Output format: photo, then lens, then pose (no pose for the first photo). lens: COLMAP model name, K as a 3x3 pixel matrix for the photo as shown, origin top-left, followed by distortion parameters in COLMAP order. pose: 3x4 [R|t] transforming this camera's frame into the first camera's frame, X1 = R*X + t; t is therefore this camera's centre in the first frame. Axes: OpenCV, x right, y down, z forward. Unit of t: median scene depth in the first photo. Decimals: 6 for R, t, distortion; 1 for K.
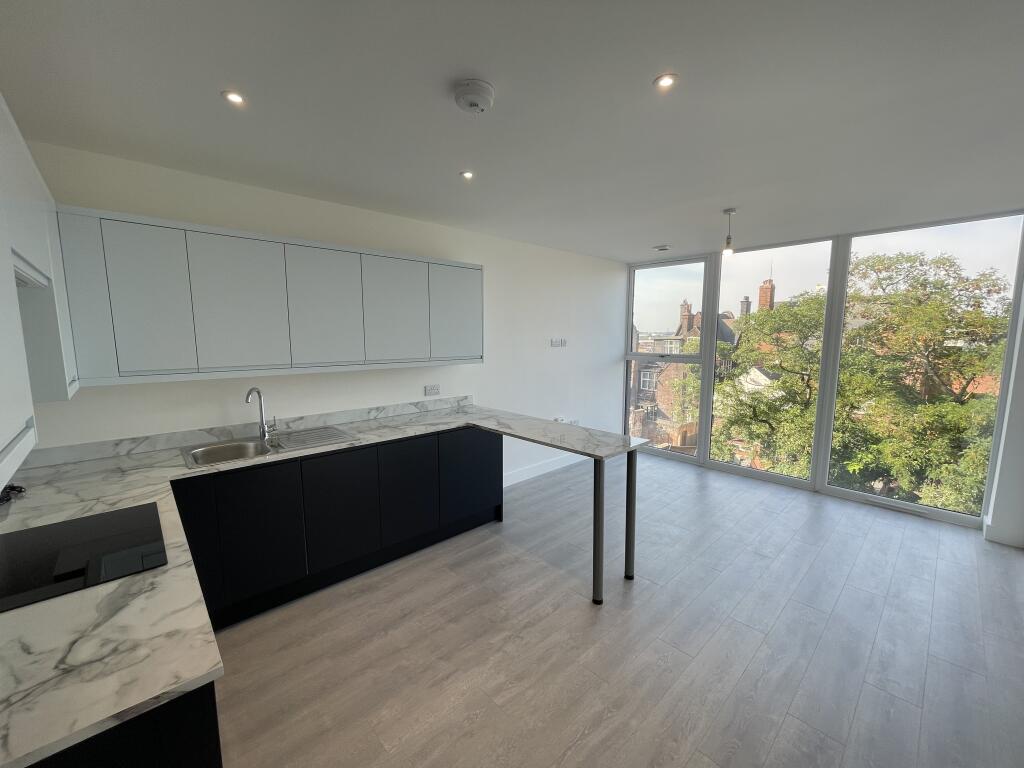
lens RADIAL K [[418.6, 0, 513.5], [0, 418.6, 379.9], [0, 0, 1]] dist [-0.001656, 0.000131]
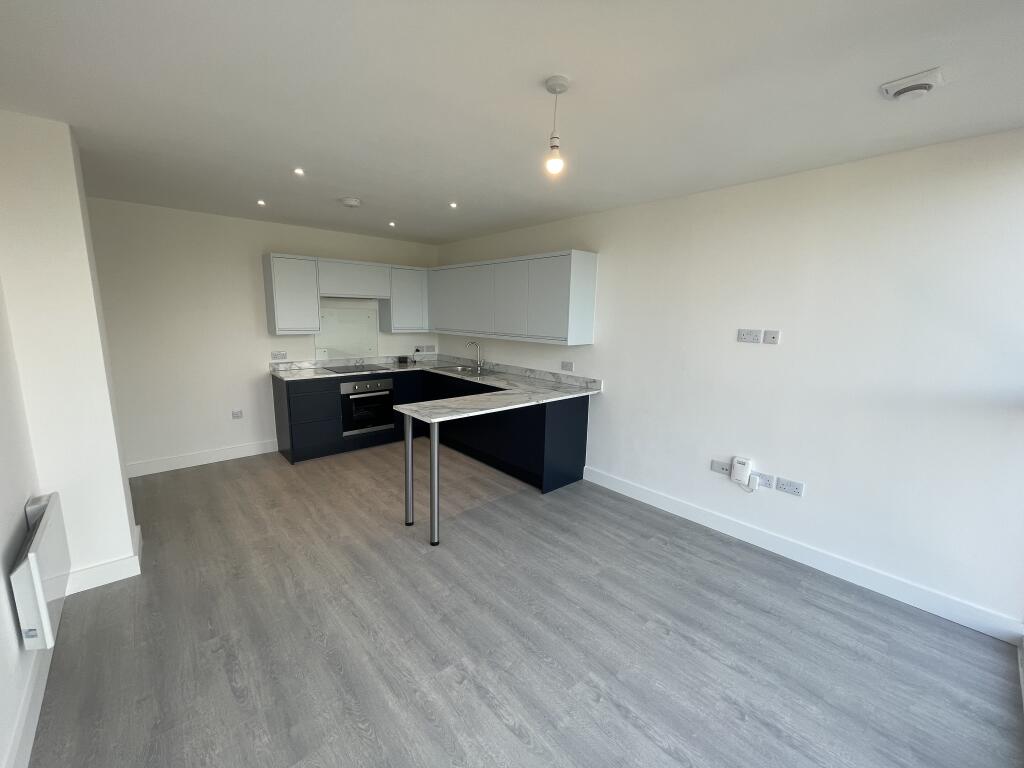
lens RADIAL K [[418.6, 0, 514.0], [0, 418.6, 389.6], [0, 0, 1]] dist [-0.001656, 0.000131]
pose [[-0.037935, 0.180024, -0.982930, 1.170383], [-0.128042, 0.974654, 0.183450, -0.128694], [0.991043, 0.132816, -0.013923, 1.088066]]
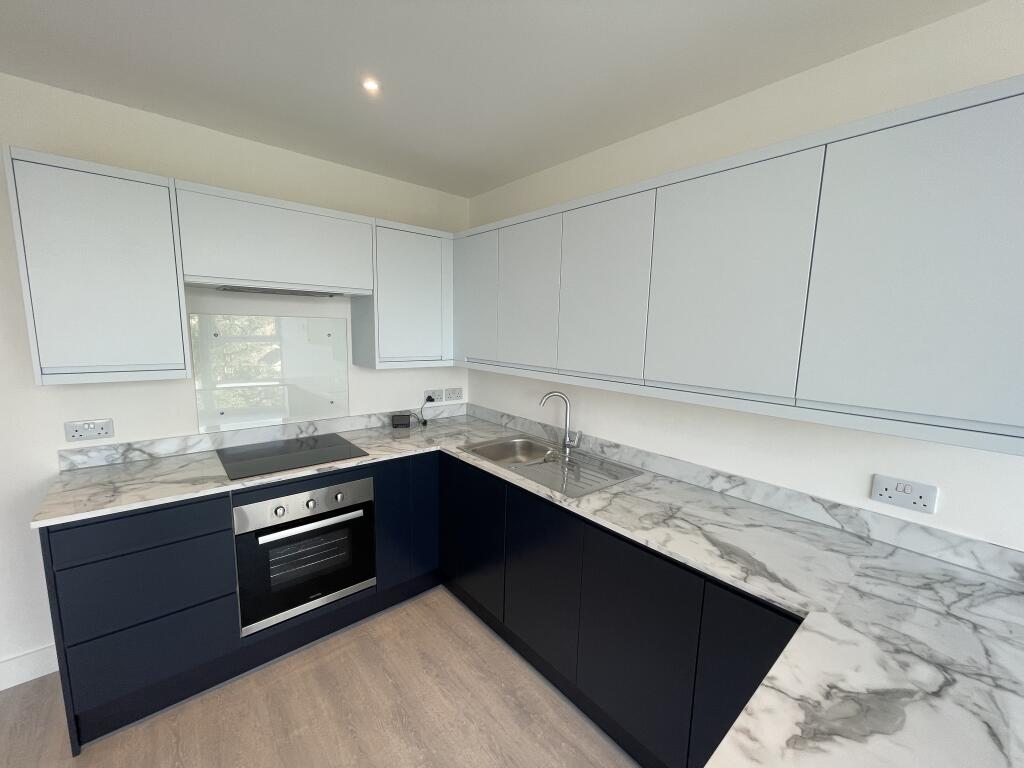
lens RADIAL K [[418.6, 0, 513.8], [0, 418.6, 384.2], [0, 0, 1]] dist [-0.001656, 0.000131]
pose [[-0.053348, 0.133522, -0.989609, 0.215795], [-0.133165, 0.981217, 0.139569, -0.092553], [0.989657, 0.139227, -0.034566, 0.819981]]
